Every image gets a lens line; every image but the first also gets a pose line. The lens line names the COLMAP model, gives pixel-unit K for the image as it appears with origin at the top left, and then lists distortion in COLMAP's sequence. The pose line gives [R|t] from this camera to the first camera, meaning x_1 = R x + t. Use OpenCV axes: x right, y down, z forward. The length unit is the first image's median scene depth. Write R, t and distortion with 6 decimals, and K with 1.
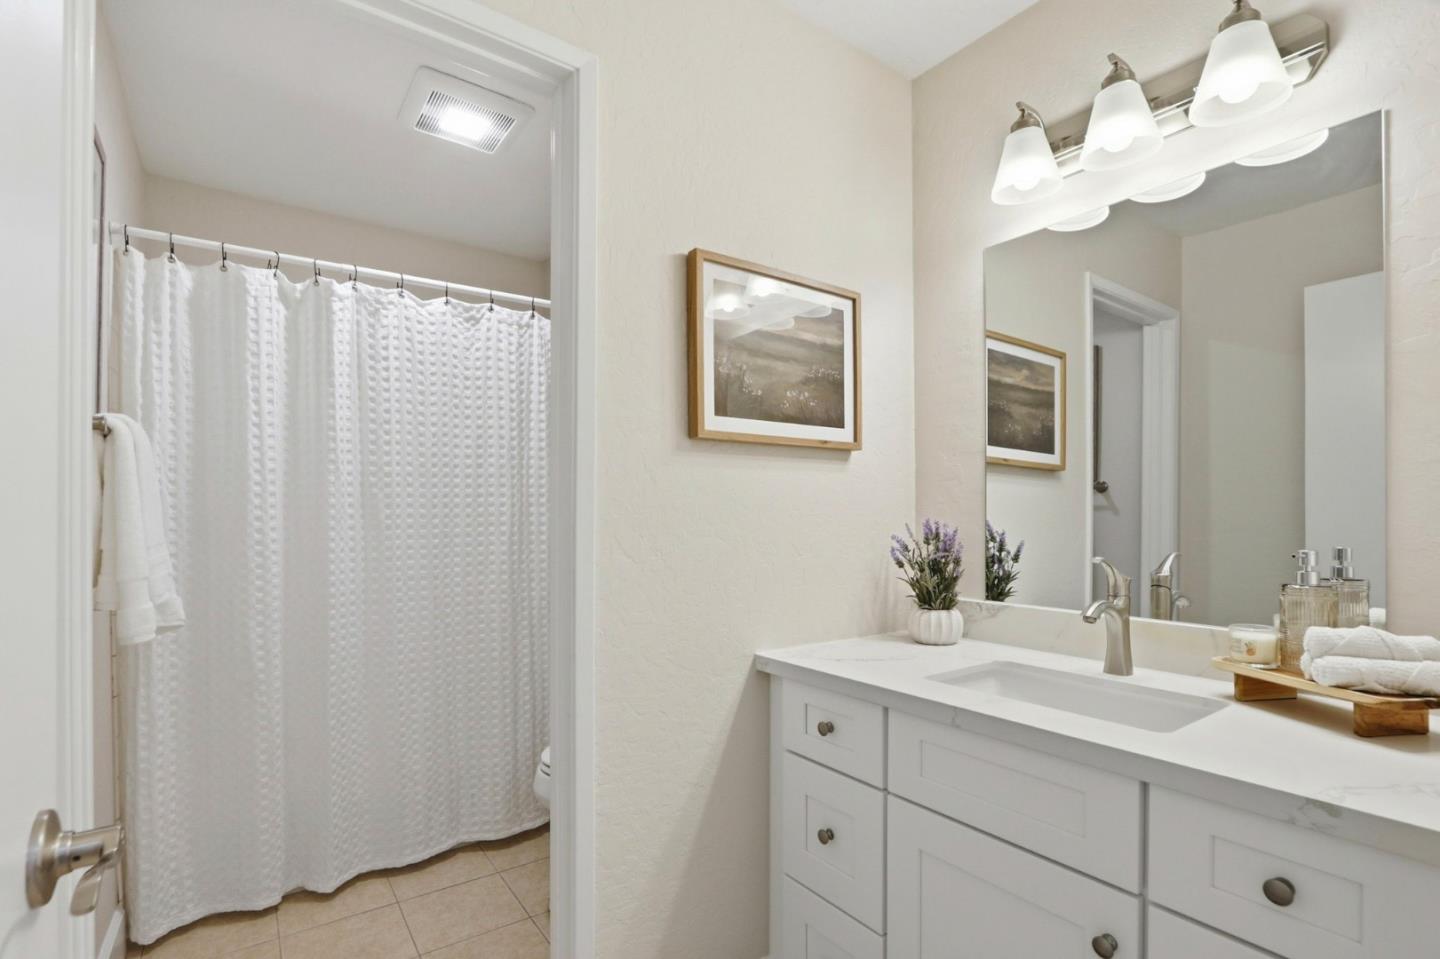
lens RADIAL K [[679.5, 0, 720.1], [0, 679.5, 514.5], [0, 0, 1]] dist [0.002350, -0.000124]
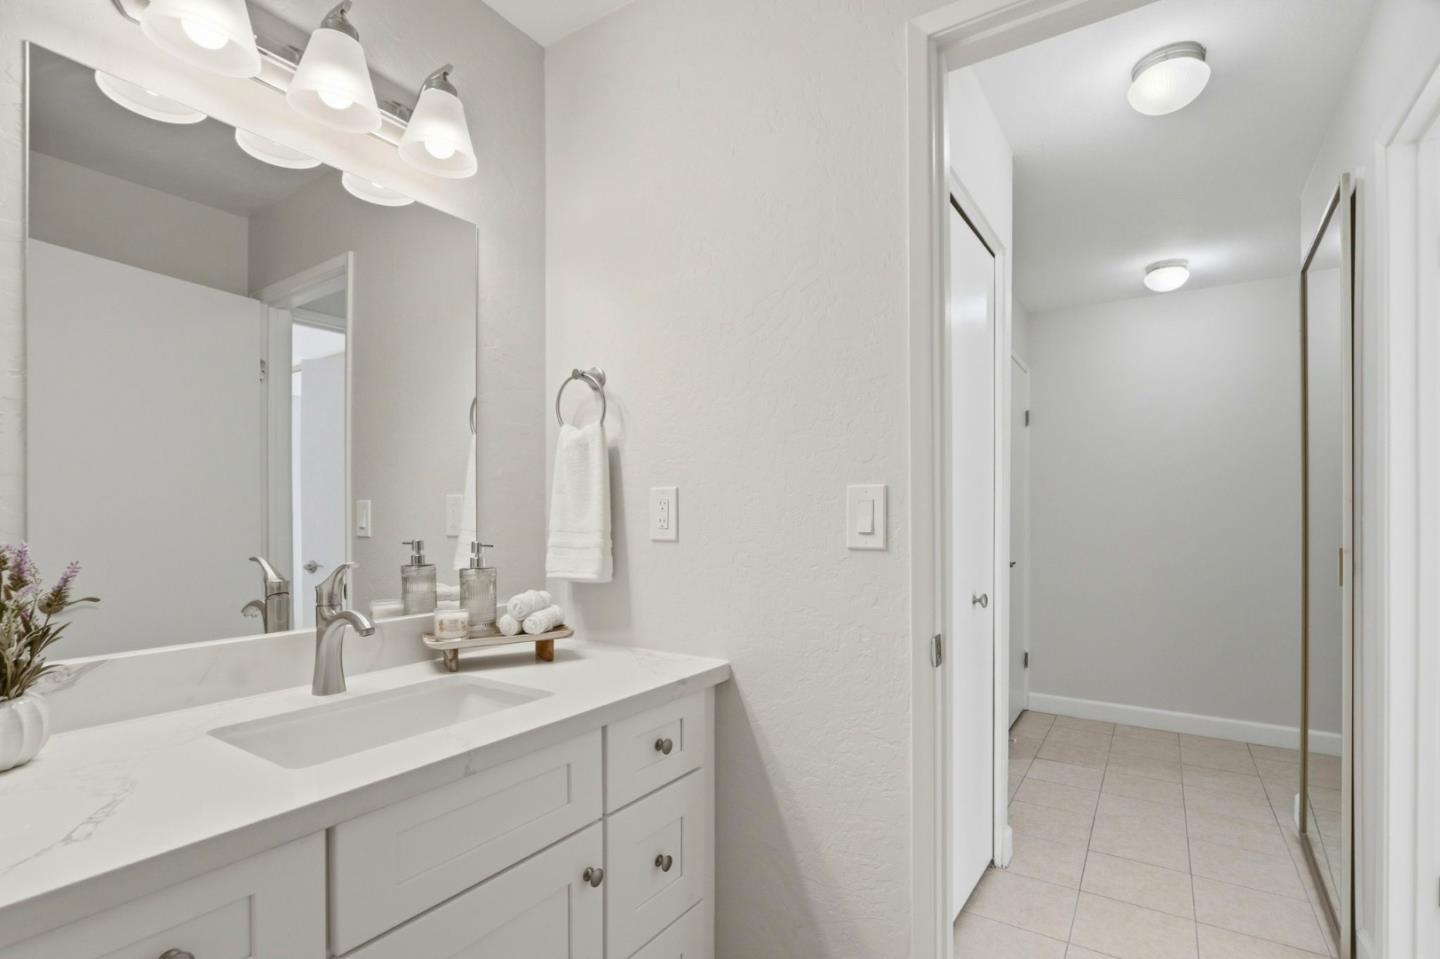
lens RADIAL K [[679.5, 0, 714.0], [0, 679.5, 515.2], [0, 0, 1]] dist [0.002350, -0.000124]
pose [[-0.340511, -0.002052, 0.940238, -0.448349], [-0.002082, 0.999997, 0.001428, -0.000980], [-0.940238, -0.001472, -0.340514, 0.867189]]
